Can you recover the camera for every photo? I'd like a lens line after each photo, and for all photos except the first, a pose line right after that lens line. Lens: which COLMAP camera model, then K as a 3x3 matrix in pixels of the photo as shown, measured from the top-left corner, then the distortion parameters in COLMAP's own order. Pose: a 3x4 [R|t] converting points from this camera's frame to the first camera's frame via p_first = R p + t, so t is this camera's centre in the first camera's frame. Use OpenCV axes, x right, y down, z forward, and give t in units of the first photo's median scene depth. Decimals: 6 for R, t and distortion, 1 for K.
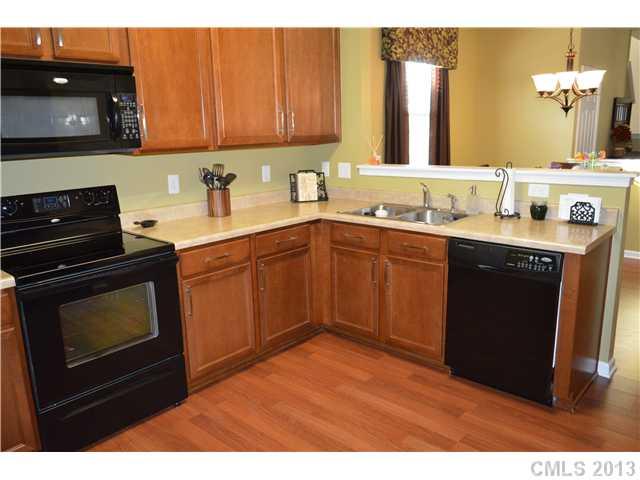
lens RADIAL K [[508.1, 0, 320.0], [0, 508.1, 240.0], [0, 0, 1]] dist [-0.002789, -0.003288]
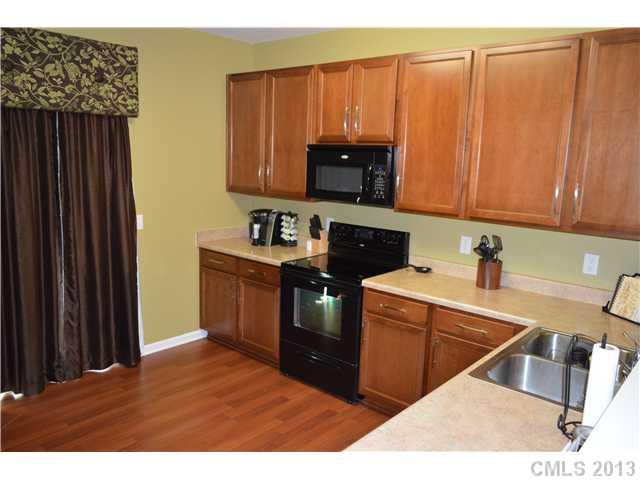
lens RADIAL K [[508.1, 0, 320.0], [0, 508.1, 240.0], [0, 0, 1]] dist [-0.002789, -0.003288]
pose [[-0.006188, 0.186291, -0.982475, 0.712865], [-0.252787, 0.950292, 0.181780, -0.221042], [0.967502, 0.249482, 0.041212, 0.608318]]
